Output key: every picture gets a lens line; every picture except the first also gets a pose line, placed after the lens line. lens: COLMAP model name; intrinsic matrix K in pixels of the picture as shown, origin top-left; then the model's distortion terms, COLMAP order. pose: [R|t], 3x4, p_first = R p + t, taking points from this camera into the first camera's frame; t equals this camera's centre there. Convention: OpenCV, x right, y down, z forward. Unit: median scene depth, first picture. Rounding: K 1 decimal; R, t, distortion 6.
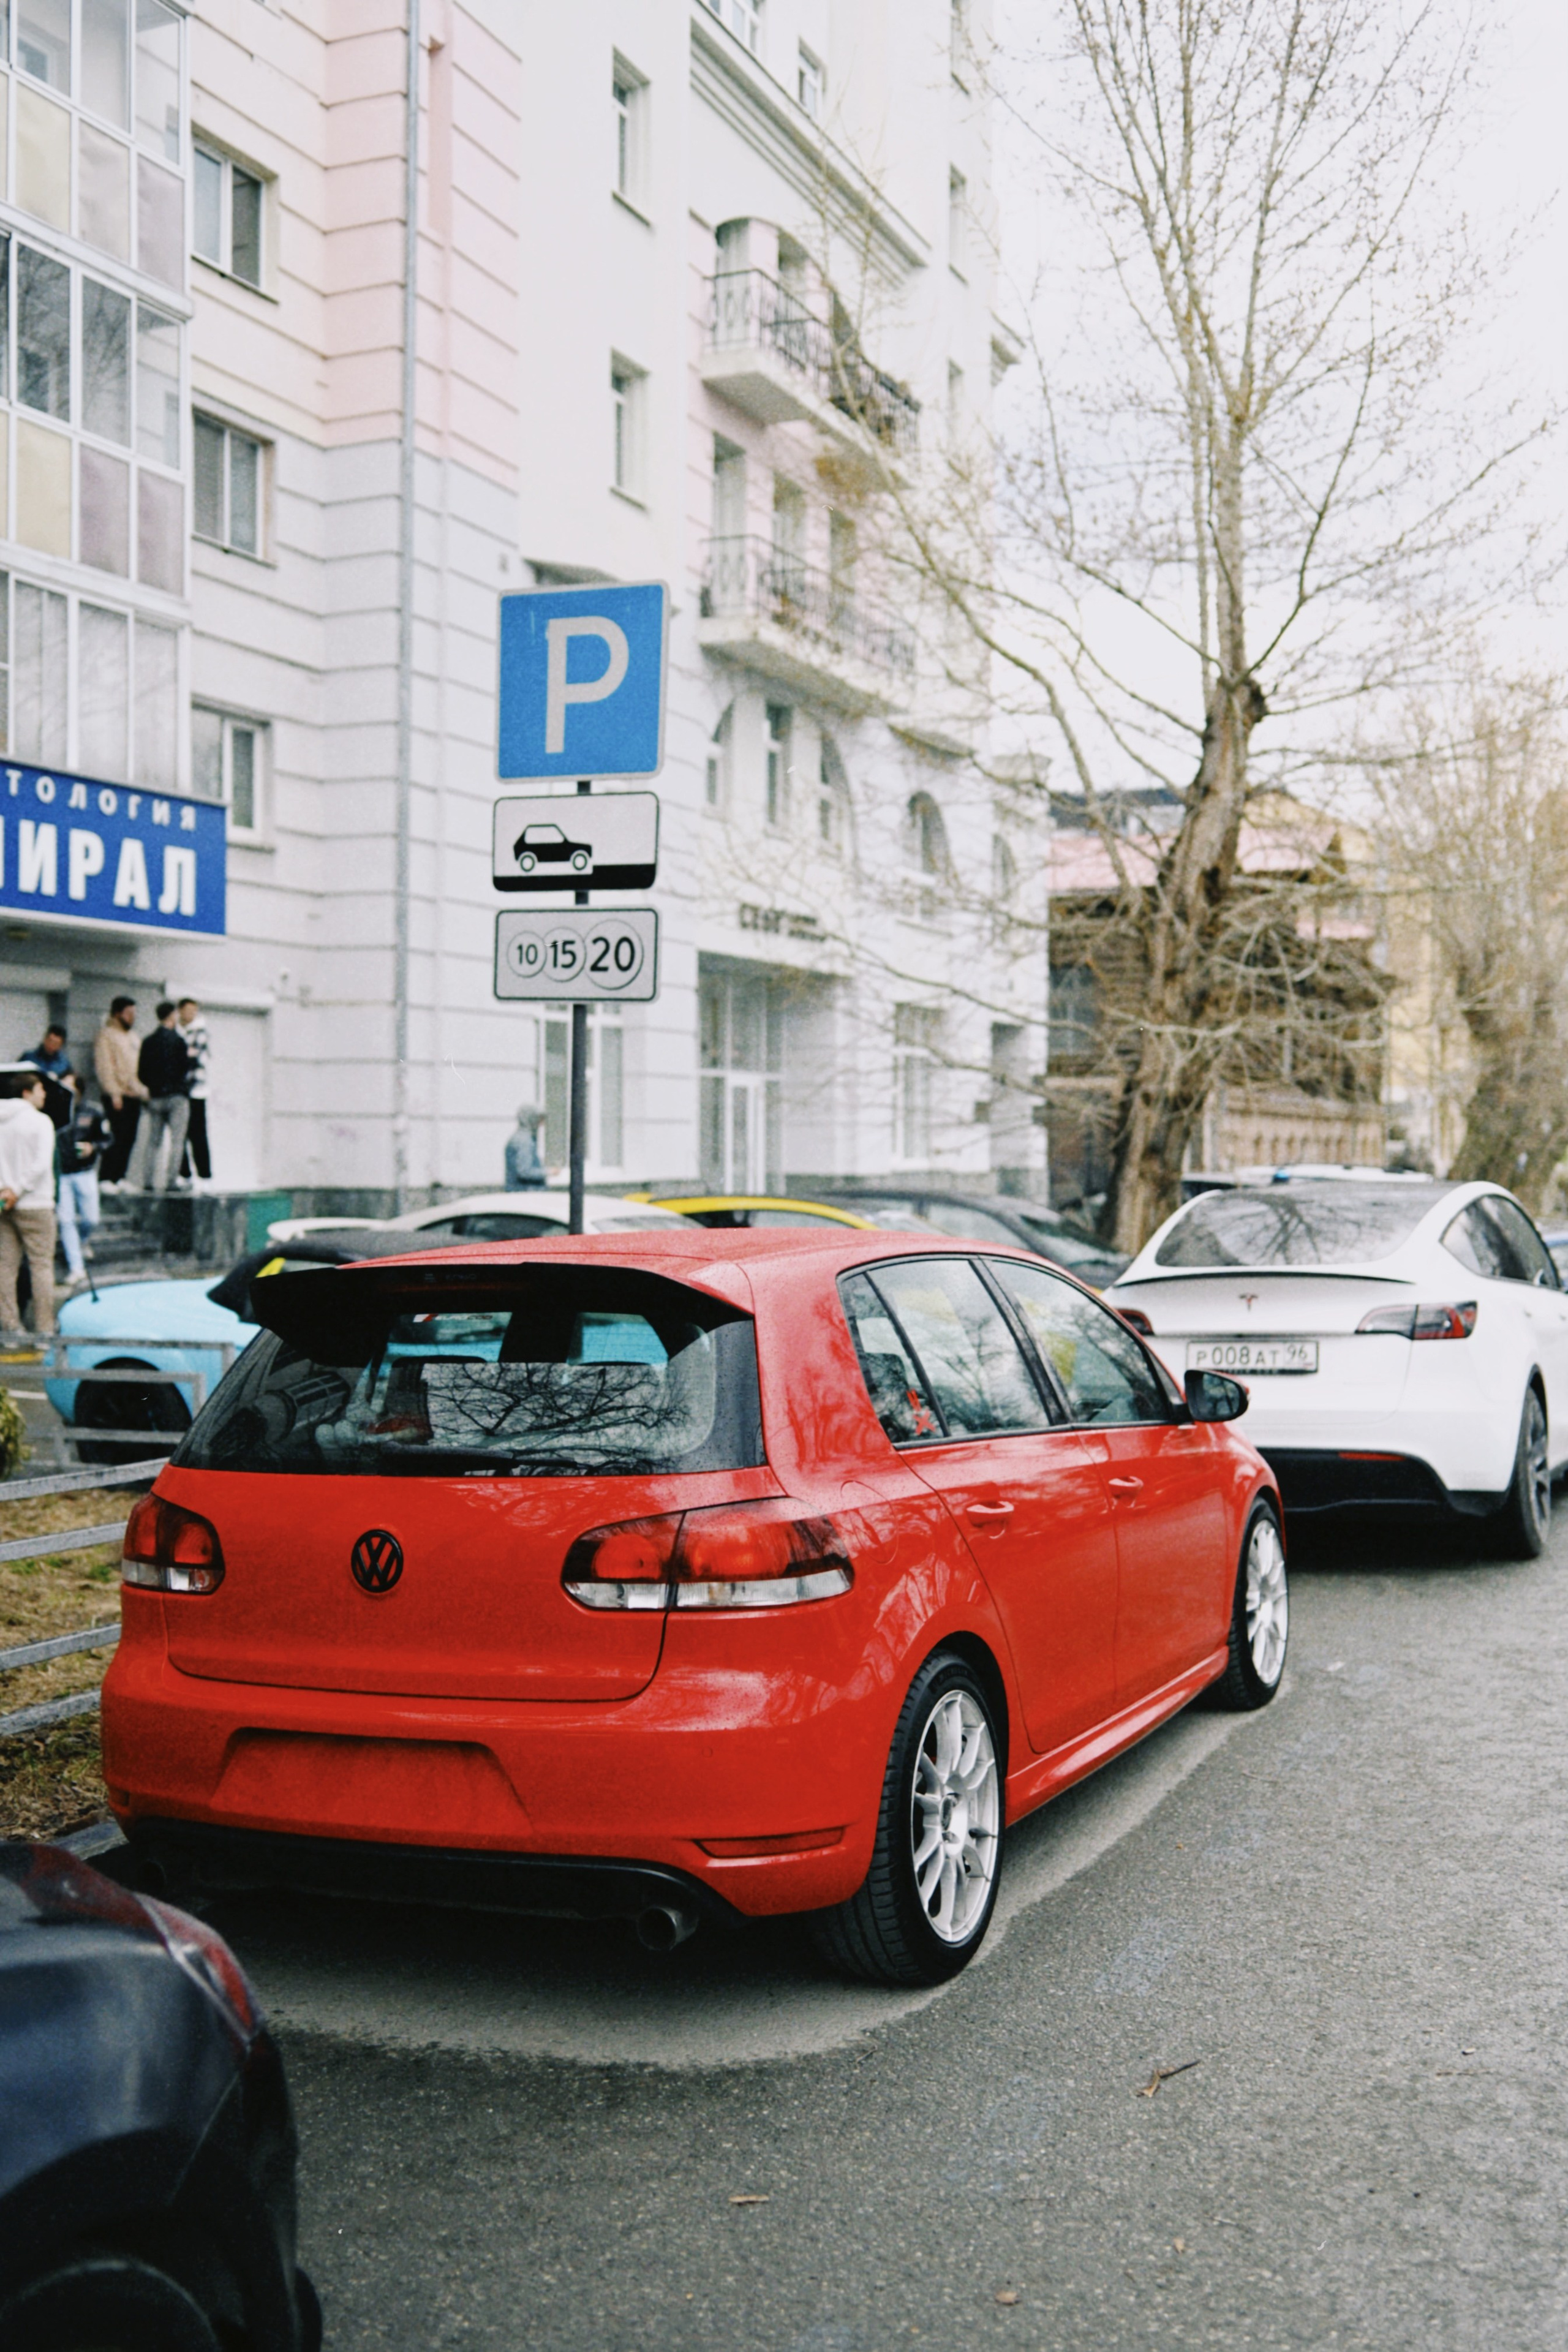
lens RADIAL K [[2321.2, 0, 778.6], [0, 2321.2, 1156.9], [0, 0, 1]] dist [0.008390, 0.008722]
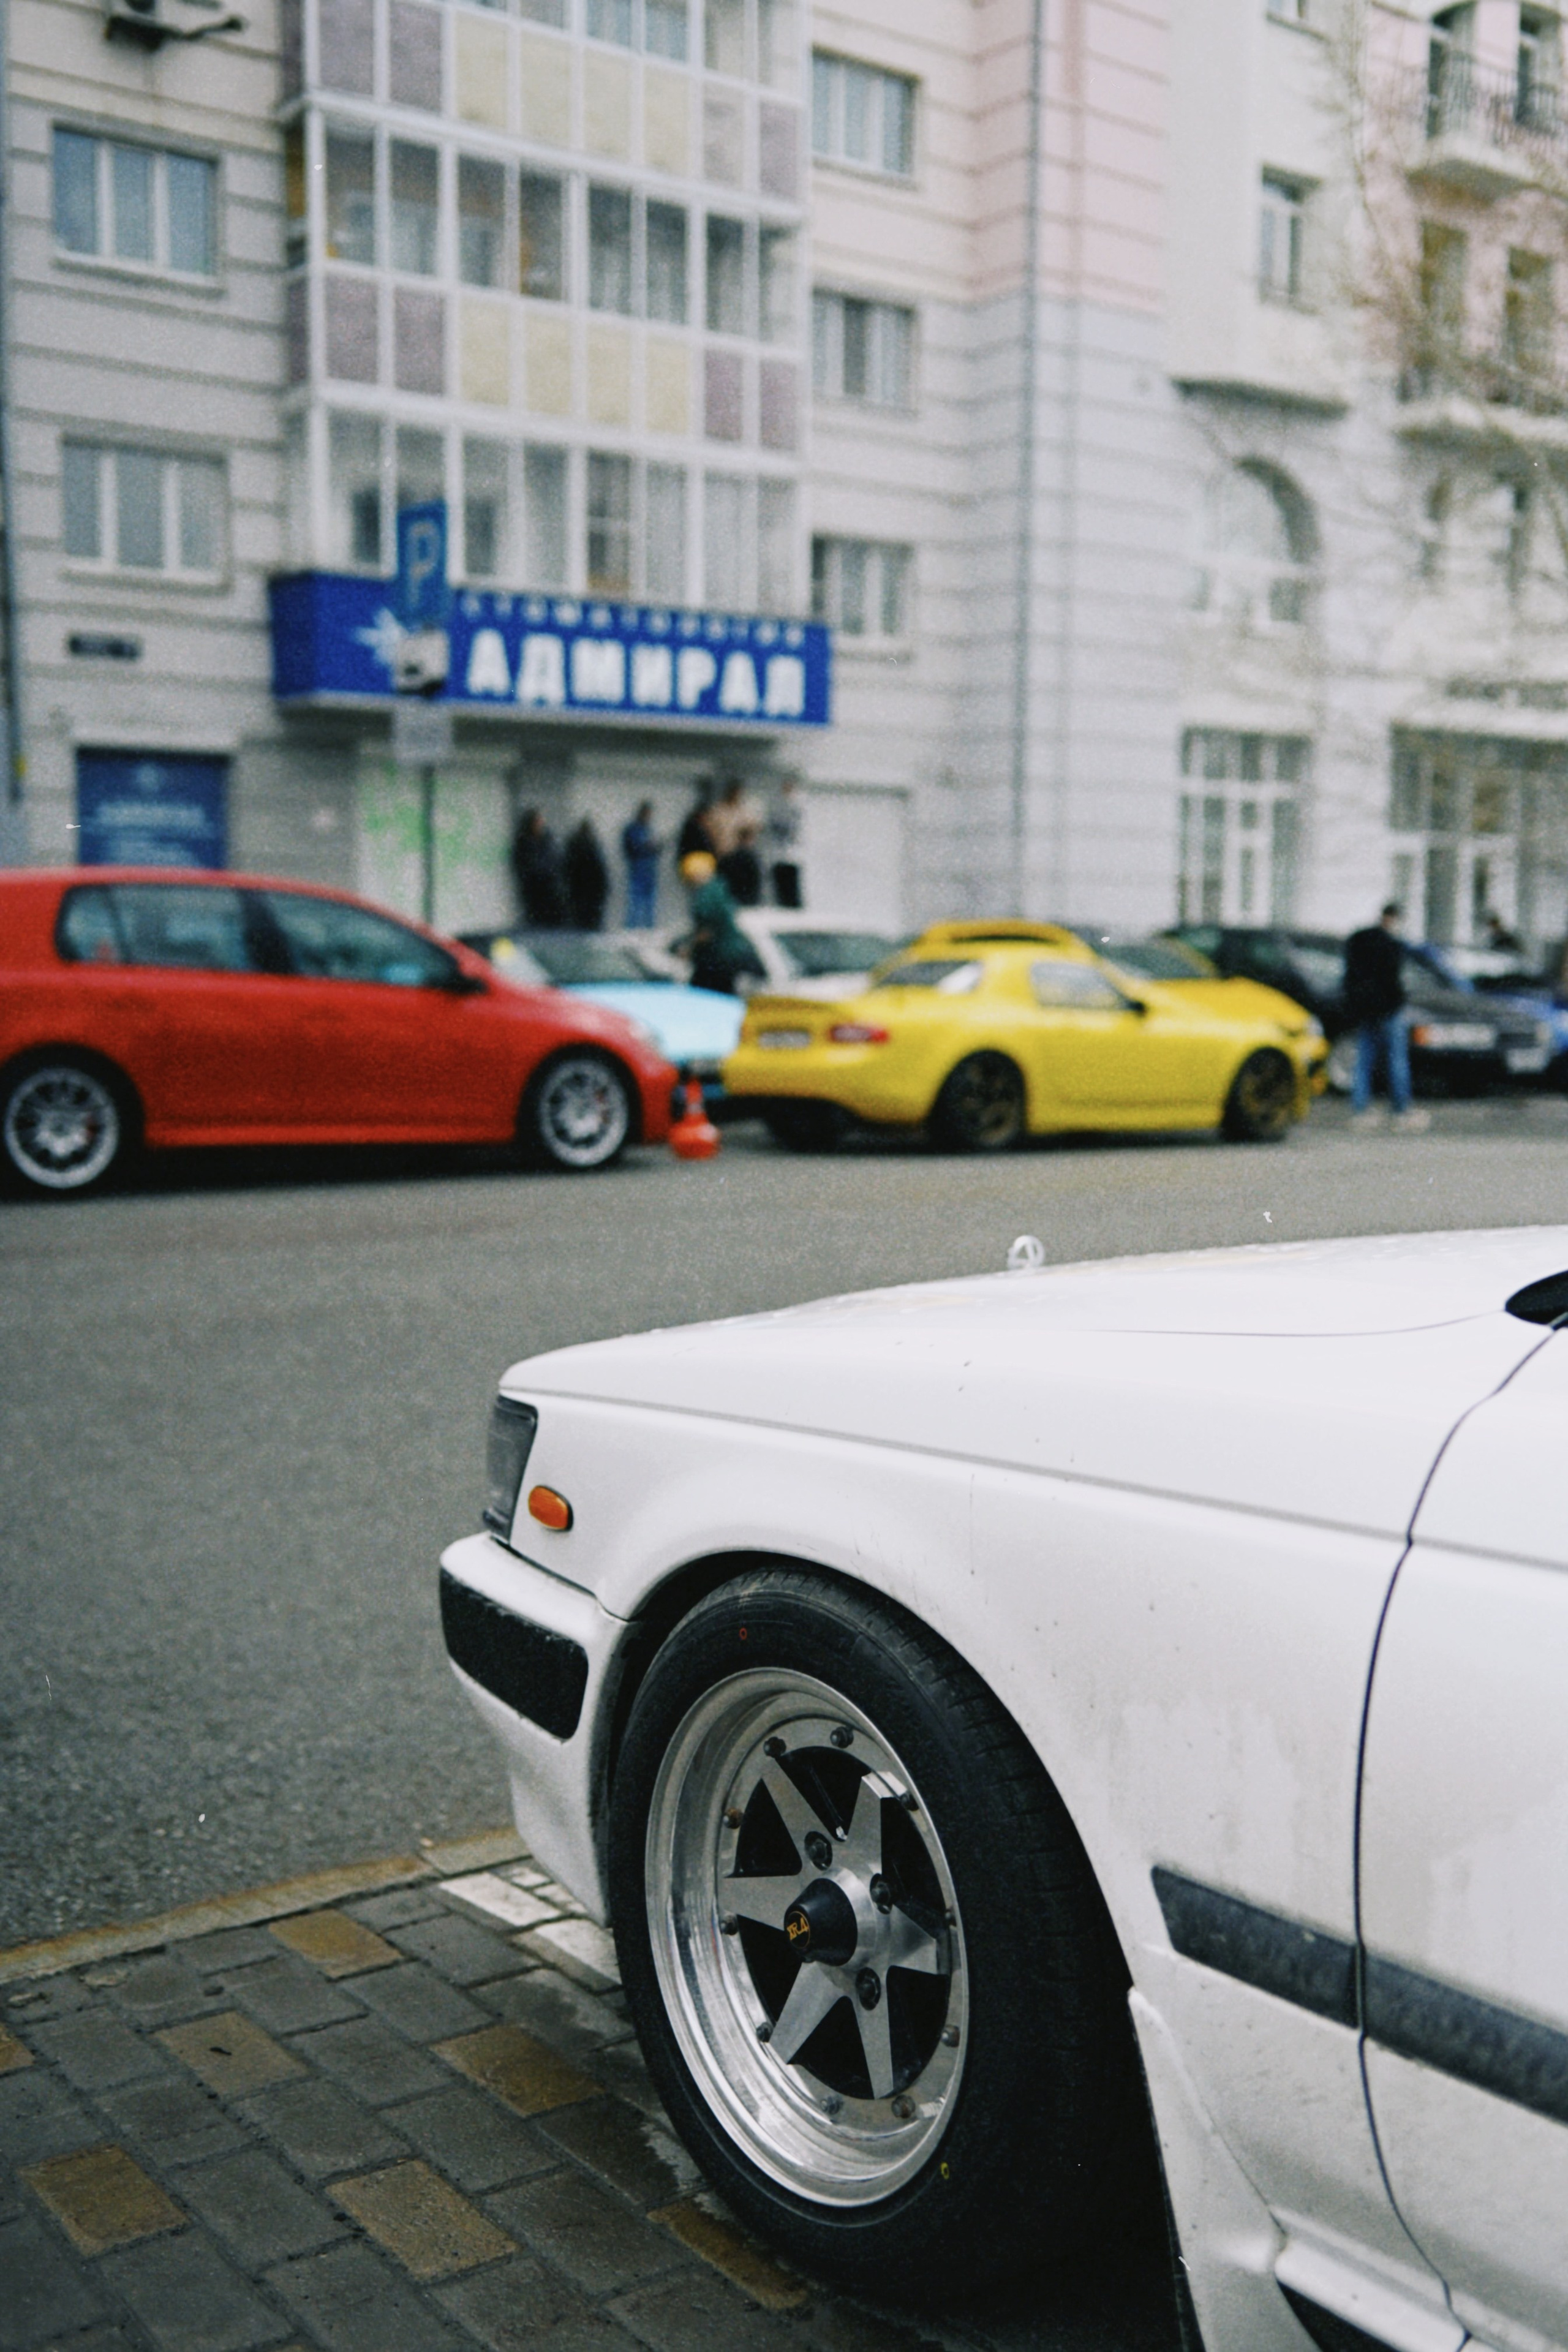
lens RADIAL K [[2312.1, 0, 764.9], [0, 2312.1, 1171.7], [0, 0, 1]] dist [-0.010847, 0.006948]
pose [[0.871540, 0.050160, -0.487752, 0.360230], [-0.003889, 0.995429, 0.095420, 0.023980], [0.490309, -0.081266, 0.867752, -0.120141]]
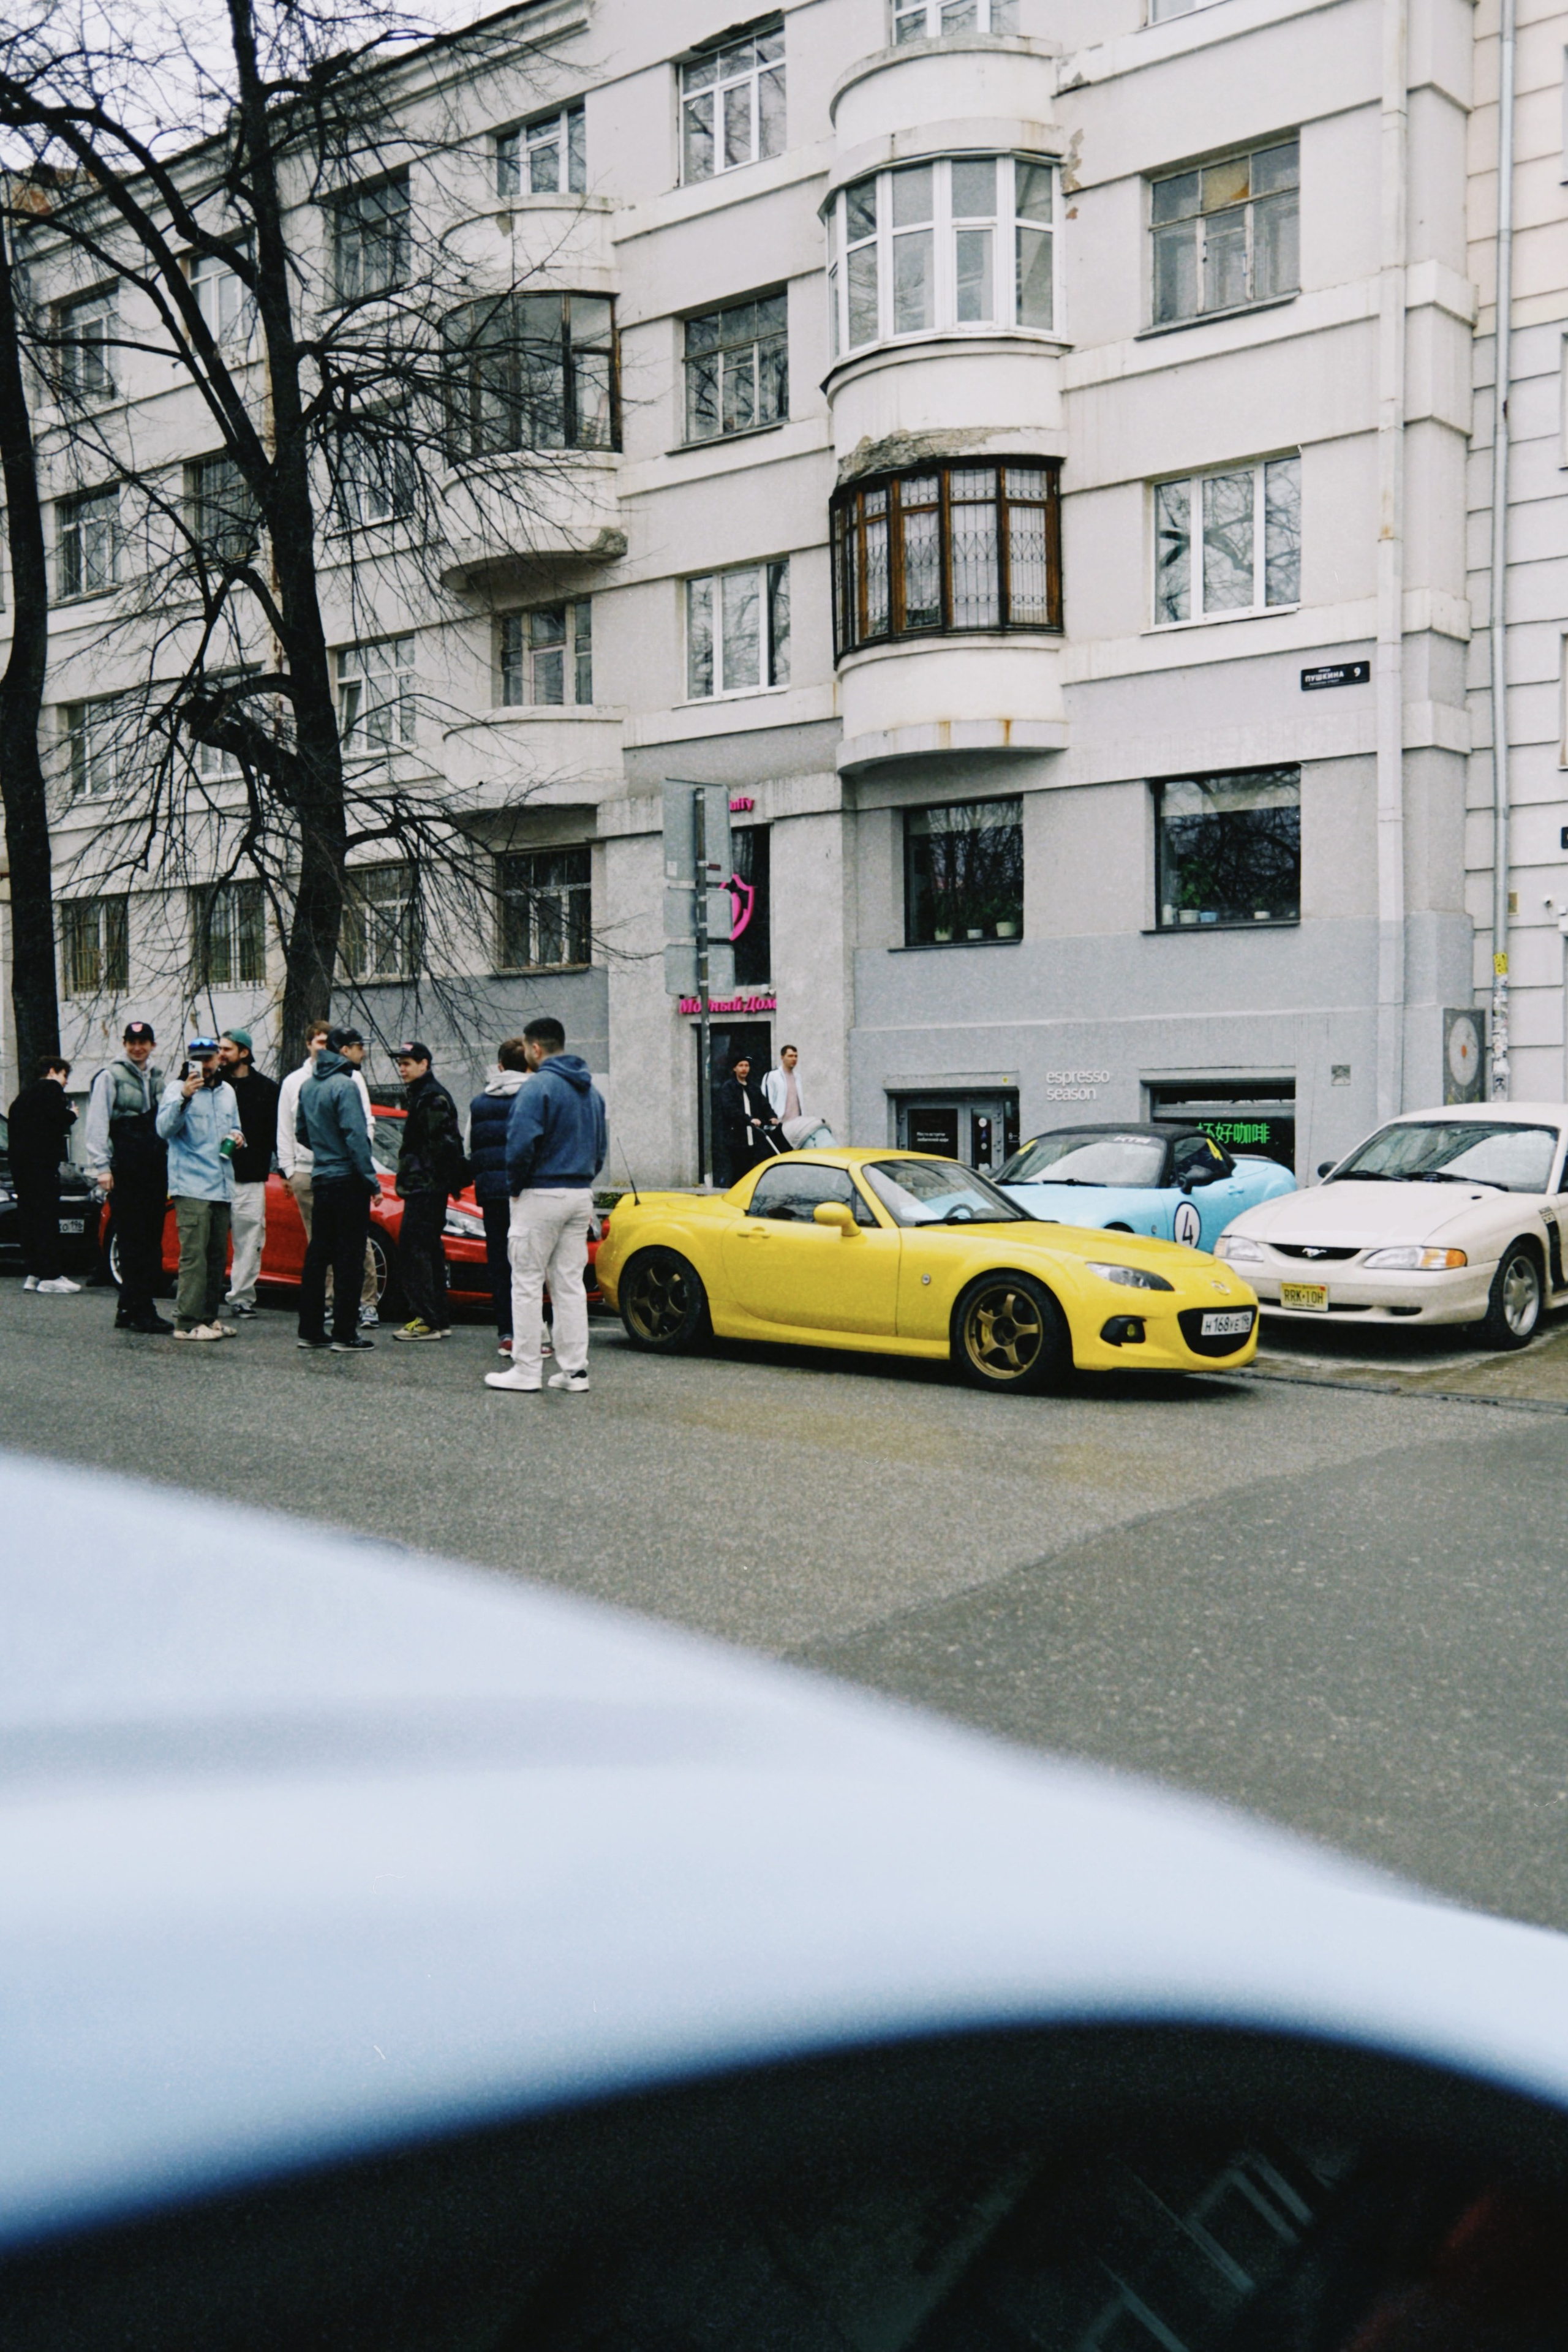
lens RADIAL K [[2321.2, 0, 778.6], [0, 2321.2, 1156.9], [0, 0, 1]] dist [0.008390, 0.008722]
pose [[-0.282595, 0.016770, -0.959093, 0.692039], [0.000730, 0.999851, 0.017268, 0.014579], [0.959239, 0.004180, -0.282565, 0.625433]]
